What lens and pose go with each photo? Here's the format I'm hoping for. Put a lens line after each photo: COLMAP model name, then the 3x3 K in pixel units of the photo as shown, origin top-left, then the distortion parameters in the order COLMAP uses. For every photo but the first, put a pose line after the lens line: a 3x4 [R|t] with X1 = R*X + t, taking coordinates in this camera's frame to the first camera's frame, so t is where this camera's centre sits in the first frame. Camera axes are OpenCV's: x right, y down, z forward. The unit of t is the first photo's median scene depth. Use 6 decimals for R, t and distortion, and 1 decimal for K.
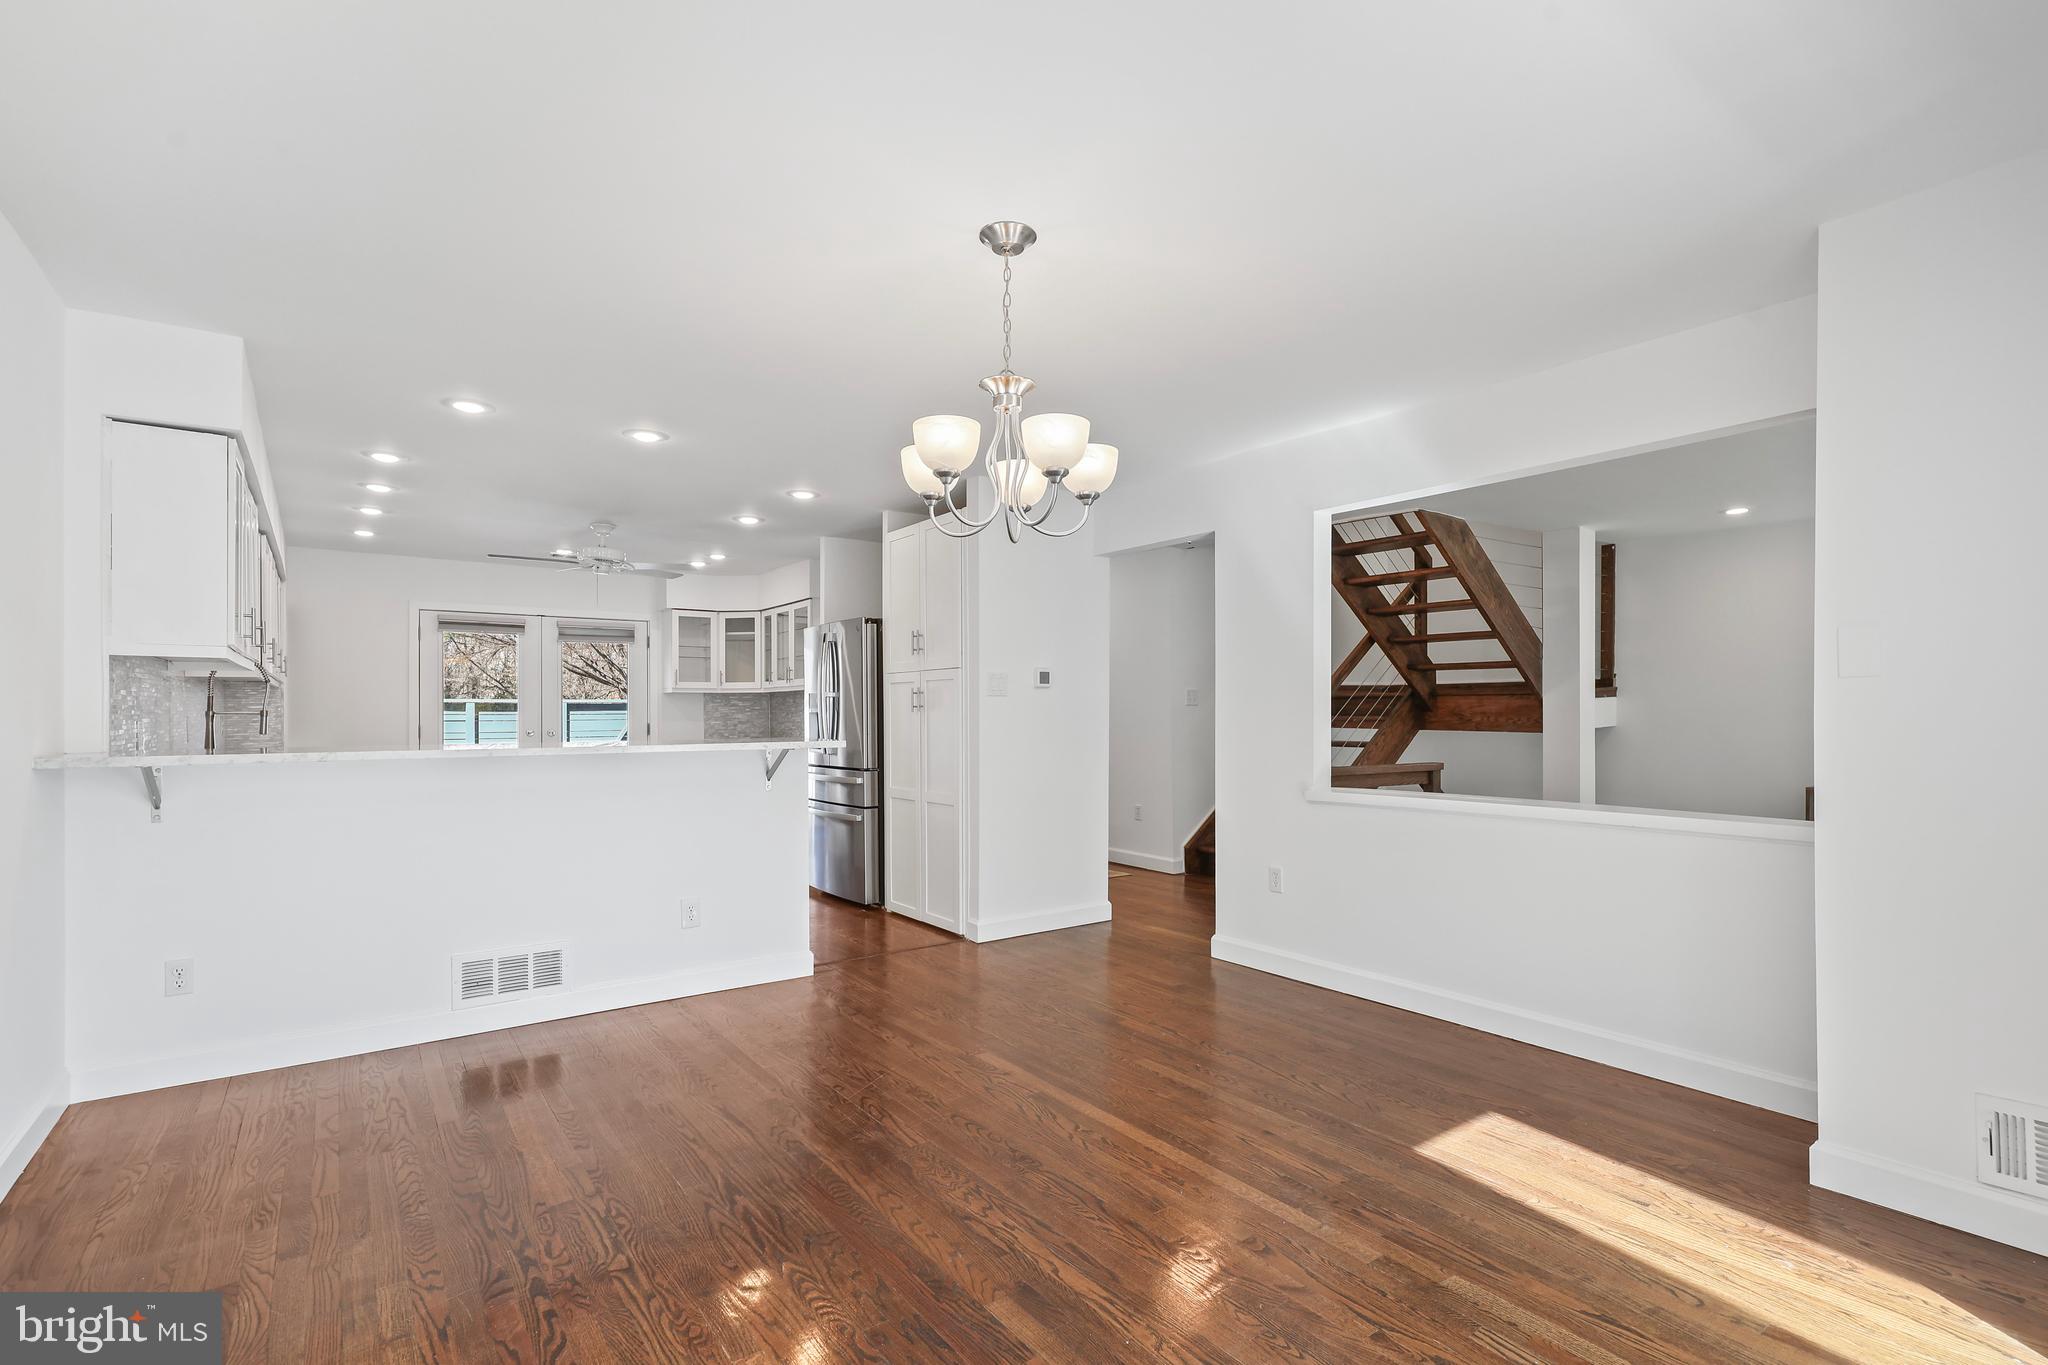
lens RADIAL K [[952.2, 0, 1029.7], [0, 952.2, 705.7], [0, 0, 1]] dist [0.001213, 0.000097]
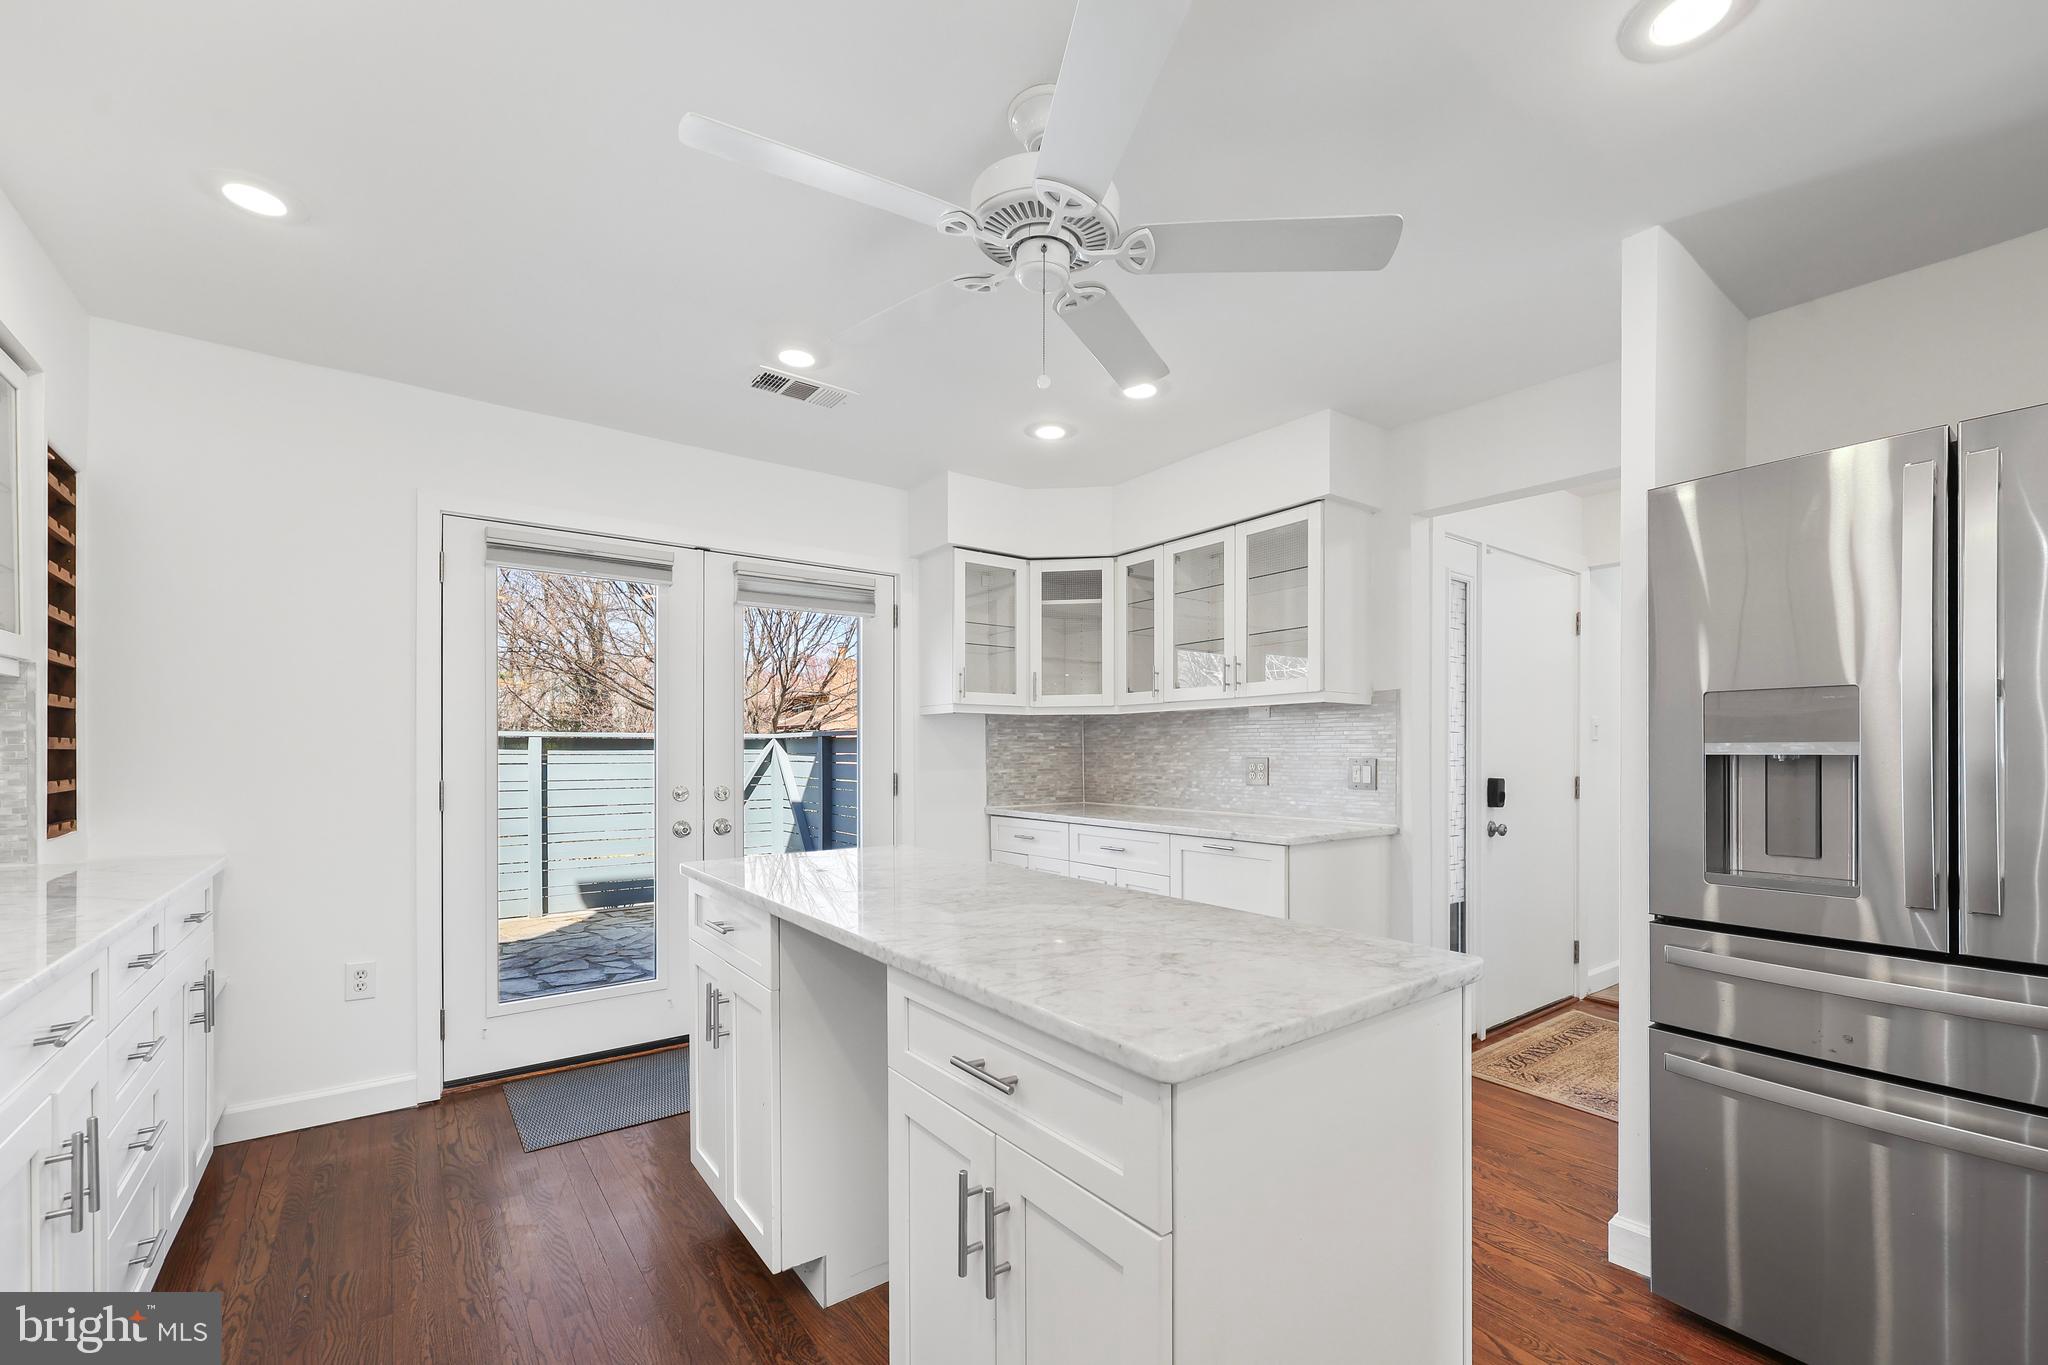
lens RADIAL K [[859.5, 0, 1039.1], [0, 859.5, 753.8], [0, 0, 1]] dist [-0.003087, -0.000153]
pose [[0.999882, 0.004039, 0.014845, -0.492669], [-0.004149, 0.999964, 0.007345, 0.006204], [-0.014815, -0.007406, 0.999863, 0.795894]]
